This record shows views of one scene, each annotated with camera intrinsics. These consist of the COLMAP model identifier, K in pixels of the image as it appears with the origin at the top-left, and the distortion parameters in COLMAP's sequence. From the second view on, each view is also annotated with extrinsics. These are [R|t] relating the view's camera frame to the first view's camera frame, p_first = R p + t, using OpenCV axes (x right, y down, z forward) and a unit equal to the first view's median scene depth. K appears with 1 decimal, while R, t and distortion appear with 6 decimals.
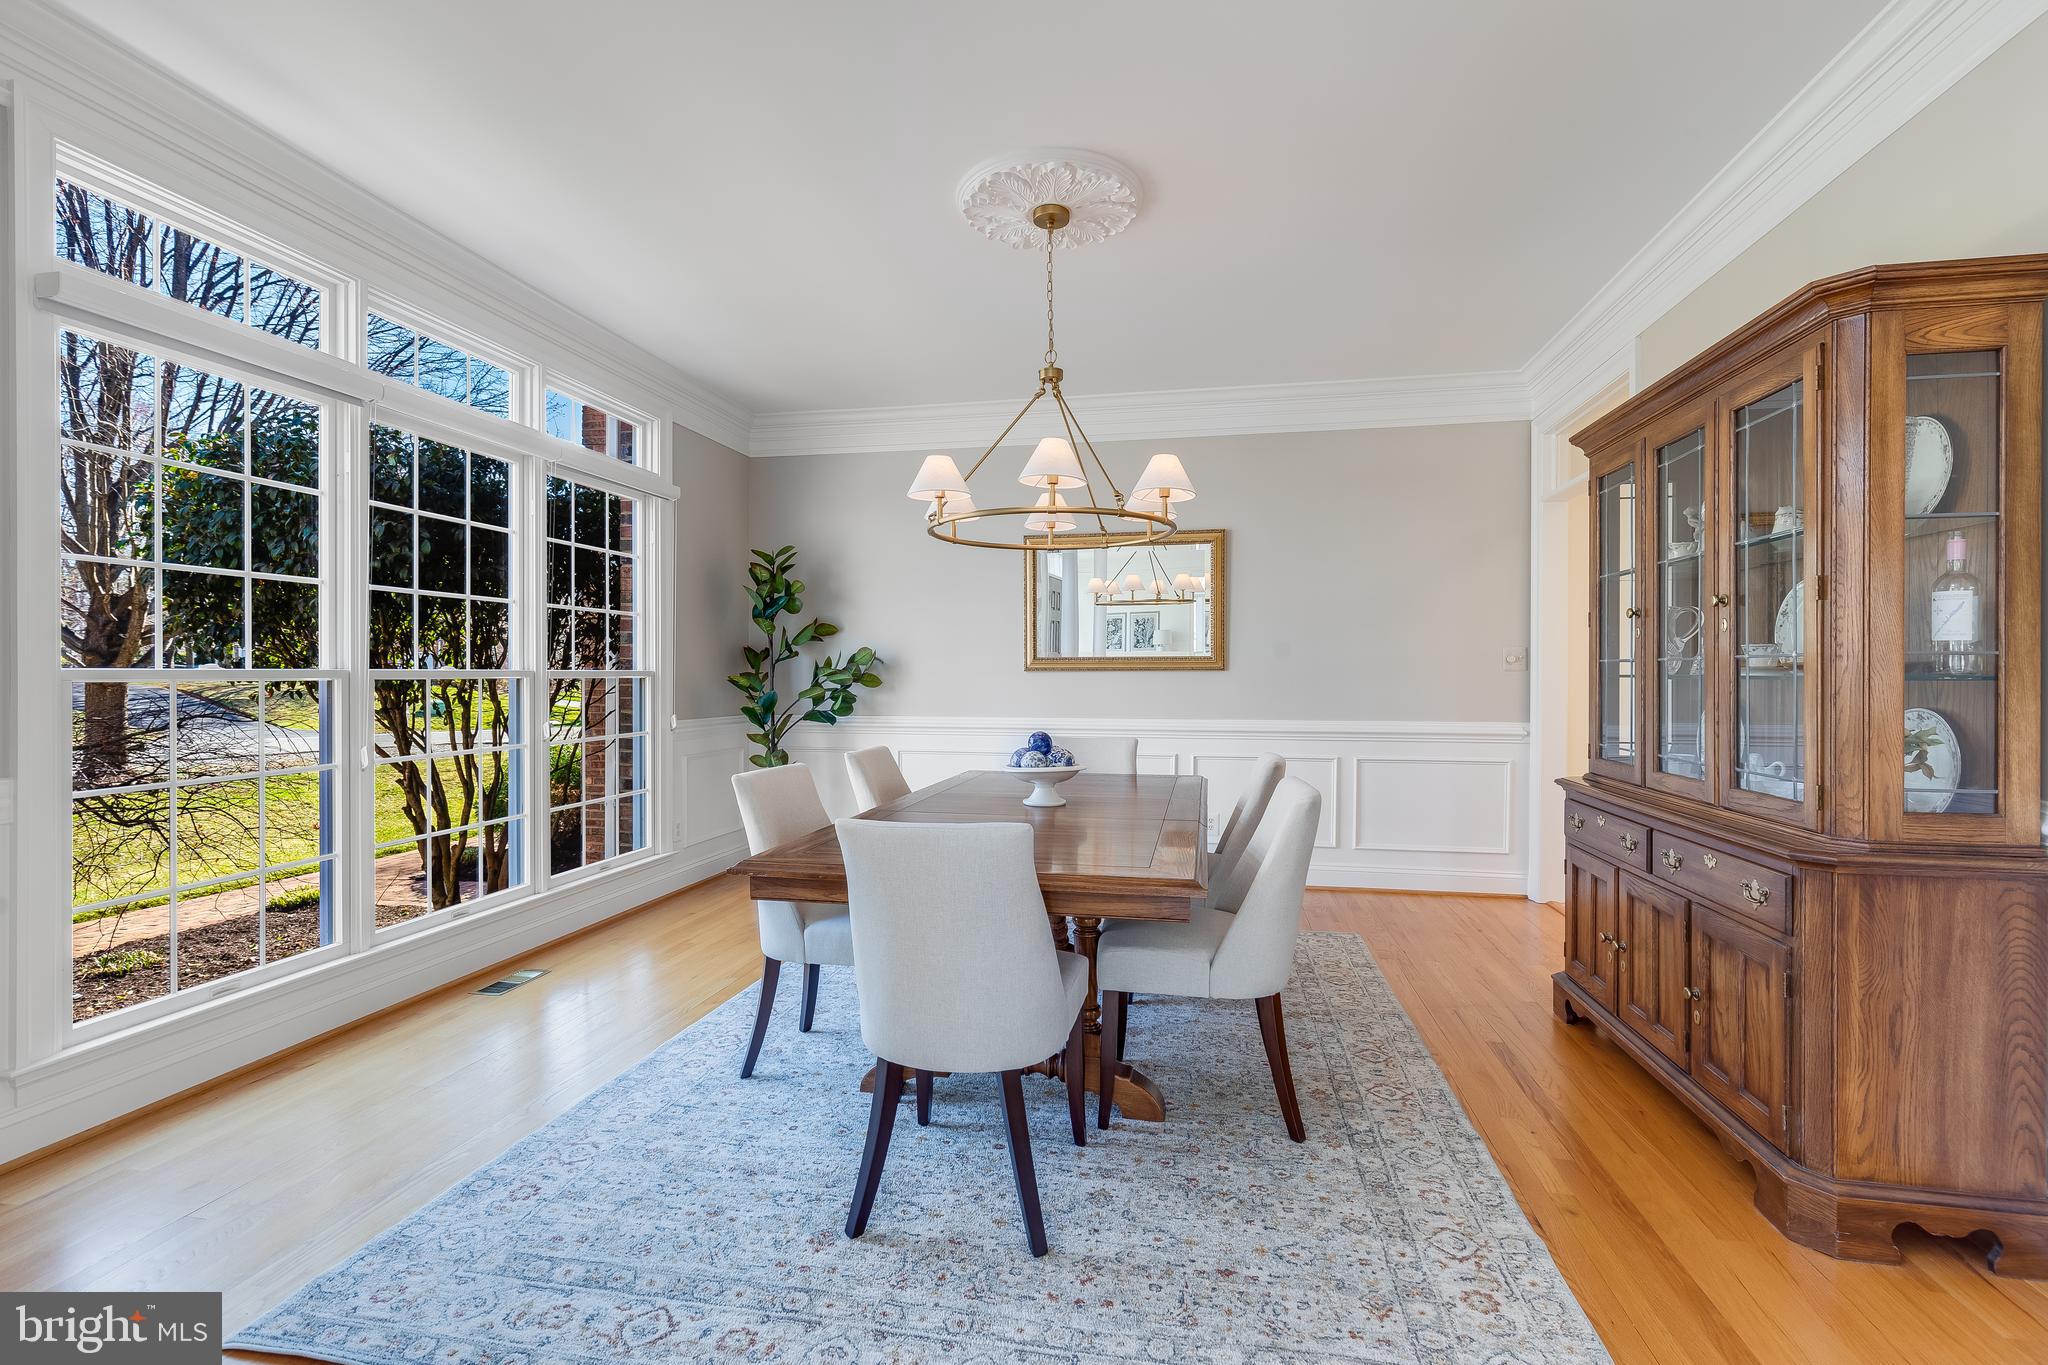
lens RADIAL K [[920.2, 0, 1016.7], [0, 920.2, 678.8], [0, 0, 1]] dist [-0.000561, 0.000106]
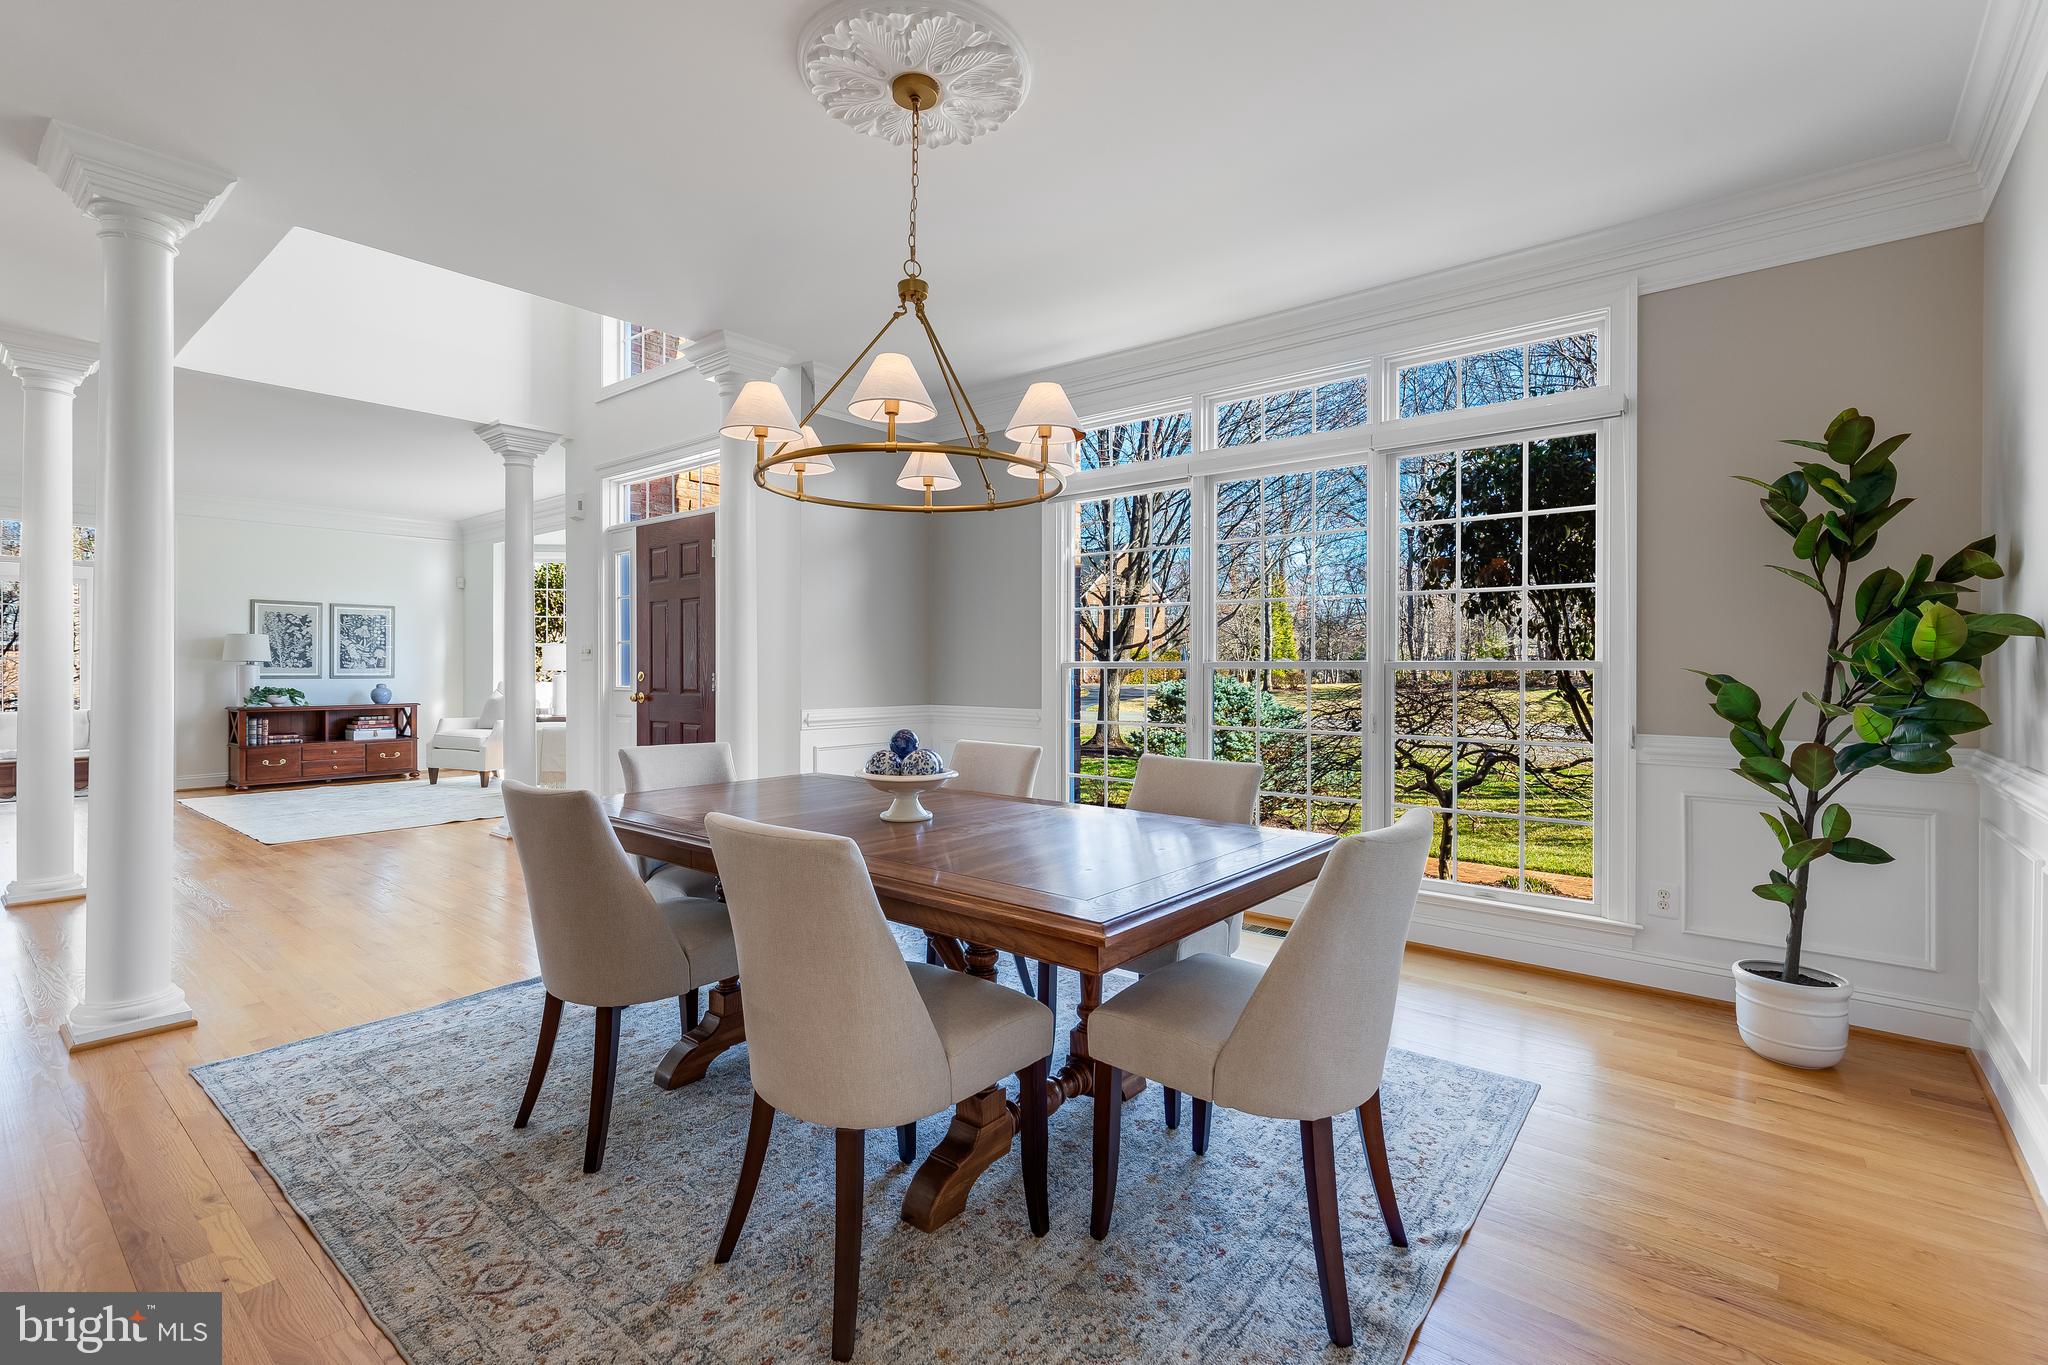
lens RADIAL K [[920.2, 0, 1016.7], [0, 920.2, 678.8], [0, 0, 1]] dist [-0.000561, 0.000106]
pose [[-0.468781, -0.002474, -0.883311, 0.695318], [-0.010716, 0.999938, 0.002887, 0.005784], [0.883249, 0.010818, -0.468779, 1.440688]]
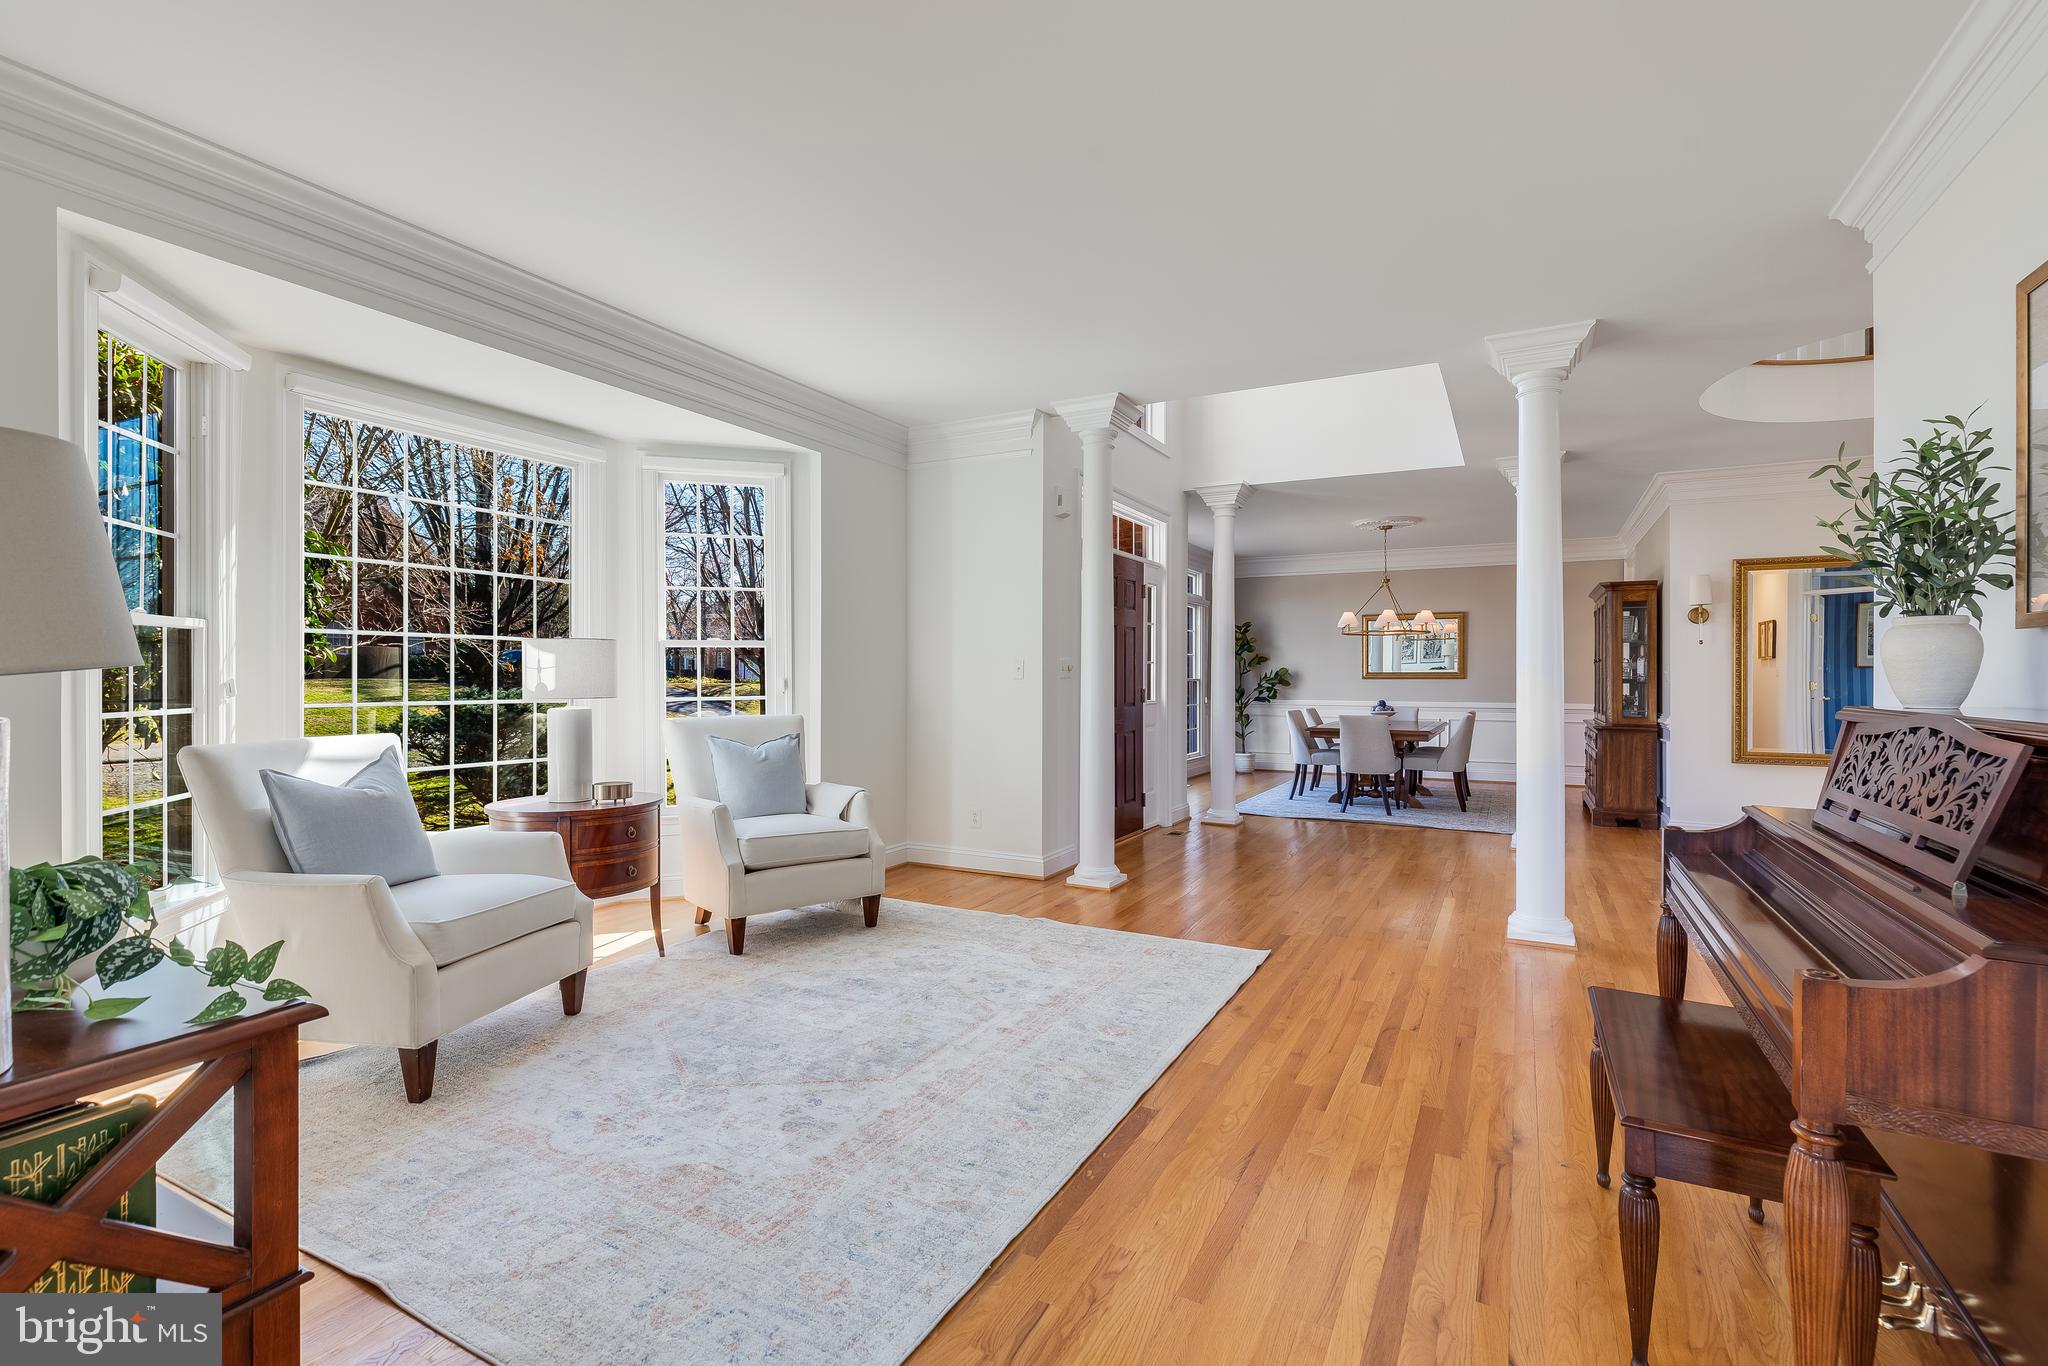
lens RADIAL K [[920.2, 0, 1016.7], [0, 920.2, 679.3], [0, 0, 1]] dist [-0.000561, 0.000106]
pose [[0.956747, 0.001612, -0.290917, -0.235611], [-0.002201, 0.999996, -0.001698, -0.003311], [0.290913, 0.002264, 0.956747, -2.183719]]
